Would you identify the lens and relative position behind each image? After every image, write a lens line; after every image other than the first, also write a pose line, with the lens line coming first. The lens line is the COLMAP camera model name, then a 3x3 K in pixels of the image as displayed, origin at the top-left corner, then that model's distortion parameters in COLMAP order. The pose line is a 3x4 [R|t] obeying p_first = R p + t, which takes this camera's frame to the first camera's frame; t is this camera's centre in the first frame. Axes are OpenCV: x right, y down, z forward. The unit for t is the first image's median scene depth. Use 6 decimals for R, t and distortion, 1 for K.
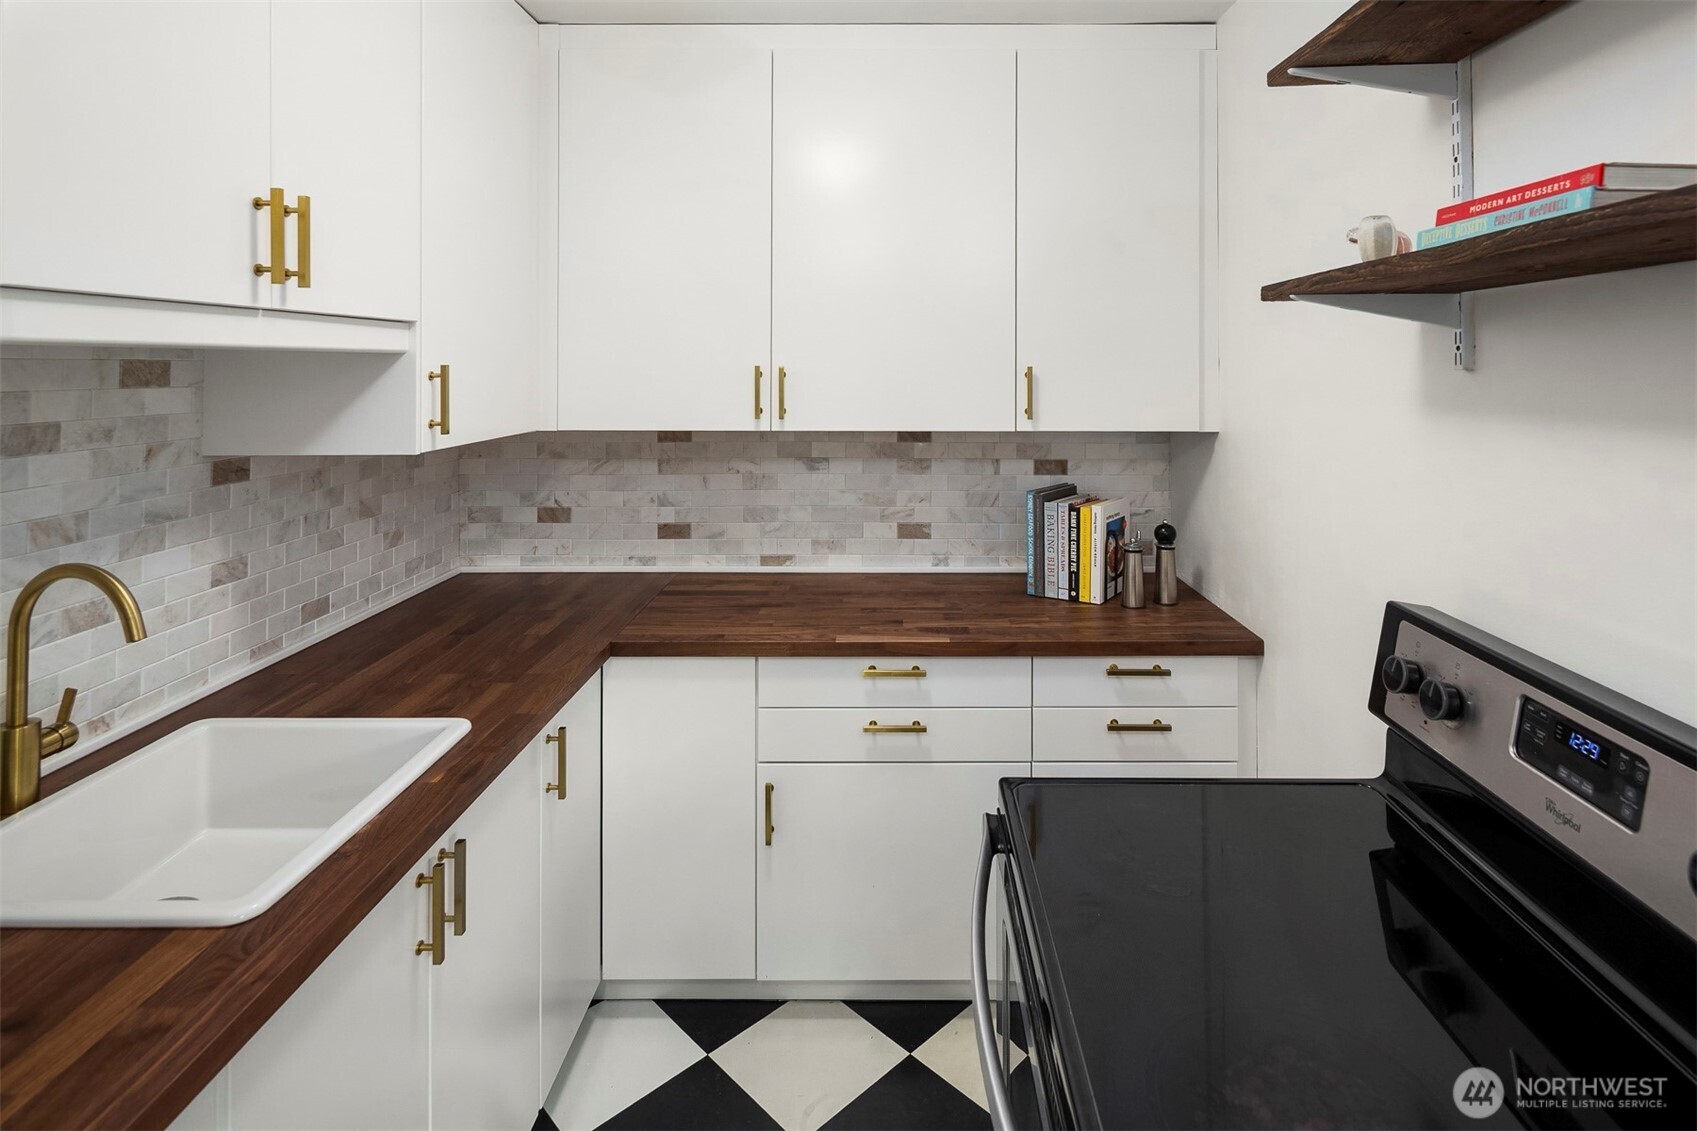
lens RADIAL K [[832.9, 0, 851.2], [0, 832.9, 358.0], [0, 0, 1]] dist [0.001972, -0.003089]
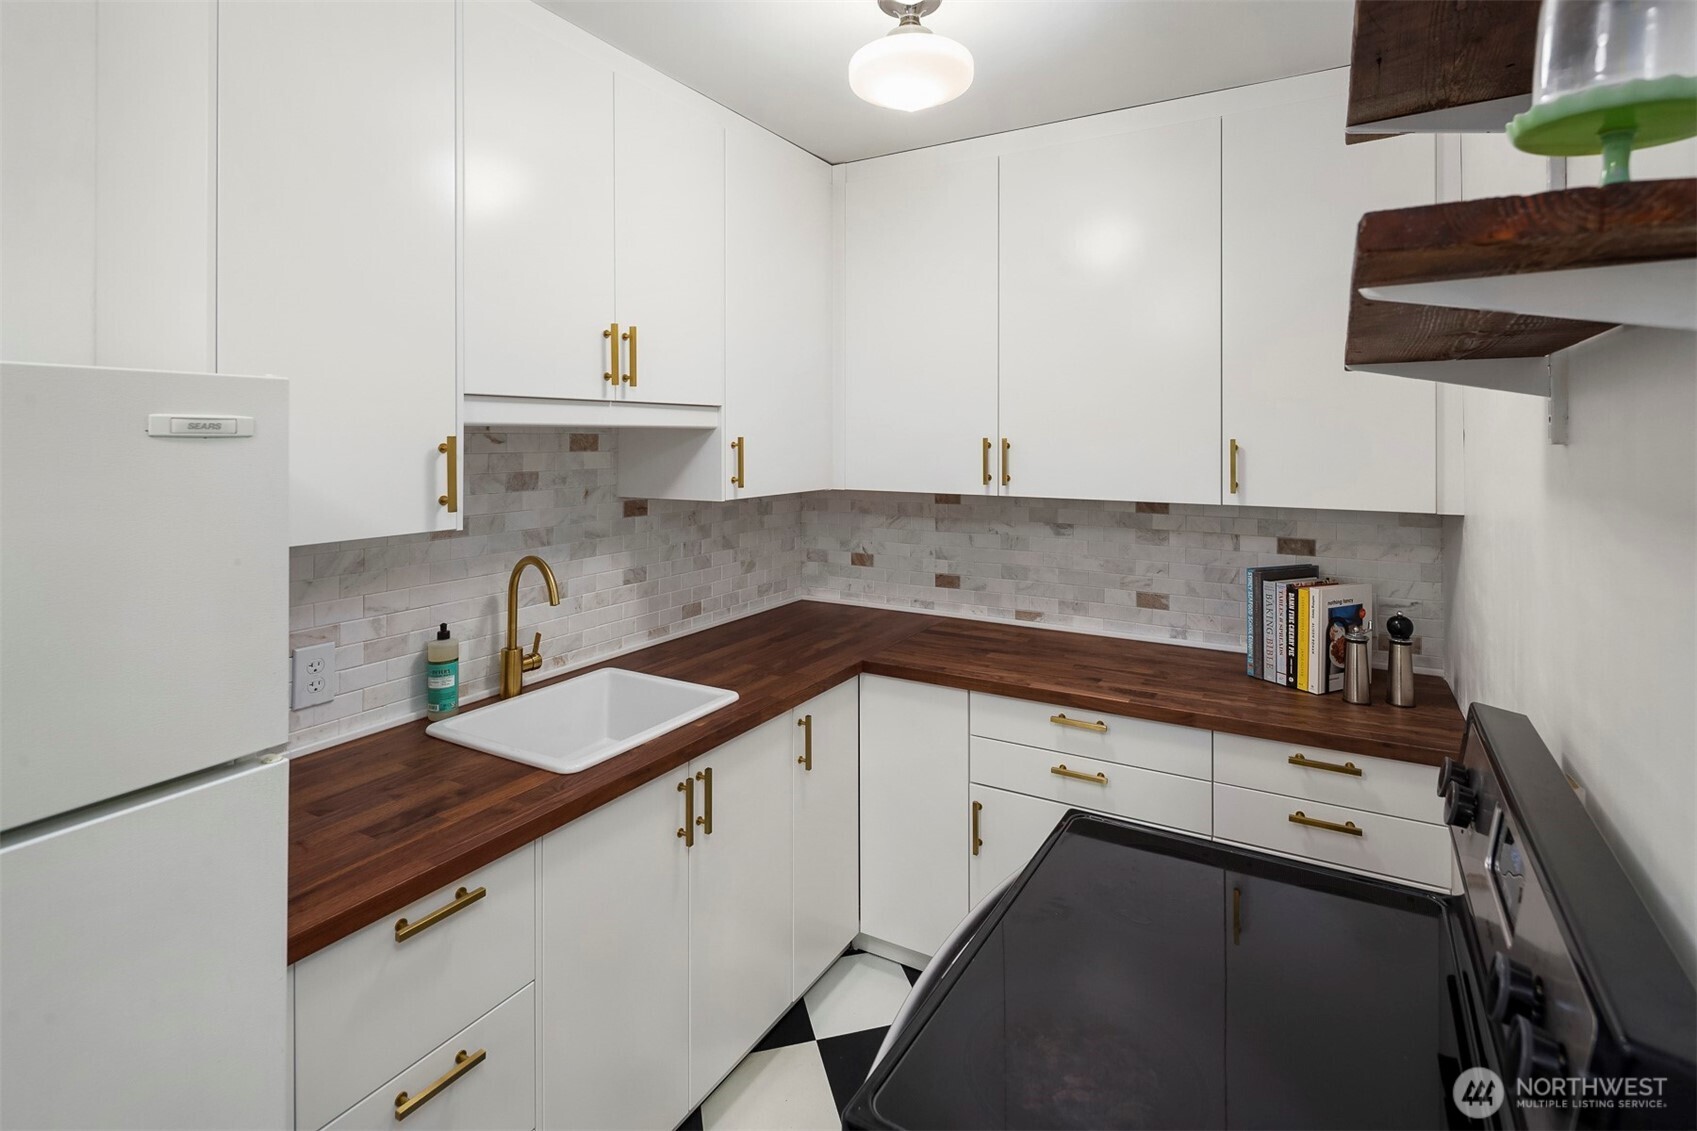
lens RADIAL K [[830.1, 0, 844.4], [0, 830.1, 428.5], [0, 0, 1]] dist [0.000267, -0.000455]
pose [[0.854468, -0.004230, -0.519486, 0.327329], [0.003918, 0.999991, -0.001698, -0.002520], [0.519489, -0.000584, 0.854477, -0.068822]]
